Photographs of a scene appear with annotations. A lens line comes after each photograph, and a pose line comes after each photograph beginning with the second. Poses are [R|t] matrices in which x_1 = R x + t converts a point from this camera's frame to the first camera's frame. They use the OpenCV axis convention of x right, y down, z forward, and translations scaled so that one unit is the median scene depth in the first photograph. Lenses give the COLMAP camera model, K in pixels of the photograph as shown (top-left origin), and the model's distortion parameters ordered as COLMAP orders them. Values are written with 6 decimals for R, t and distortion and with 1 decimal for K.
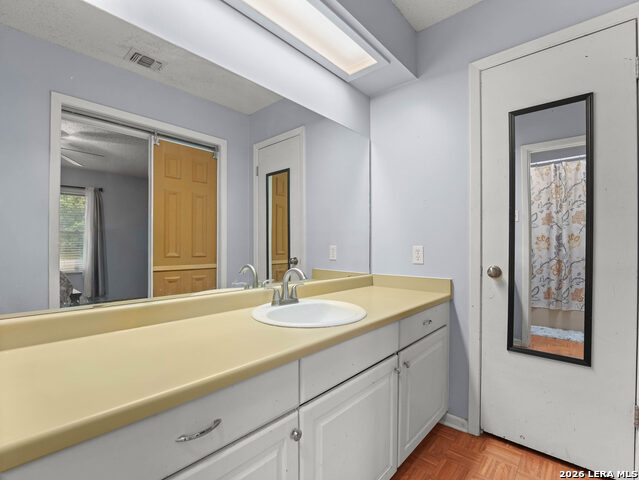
lens RADIAL K [[292.6, 0, 320.1], [0, 292.6, 245.0], [0, 0, 1]] dist [-0.023825, 0.000132]
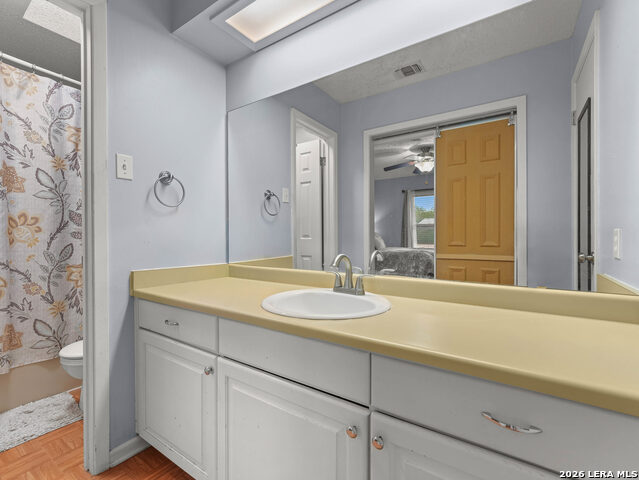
lens RADIAL K [[296.6, 0, 318.8], [0, 296.6, 239.1], [0, 0, 1]] dist [-0.022274, 0.000137]
pose [[0.146345, 0.005317, -0.989219, 0.831195], [0.004573, 0.999971, 0.006051, 0.024620], [0.989223, -0.005409, 0.146317, 0.807710]]
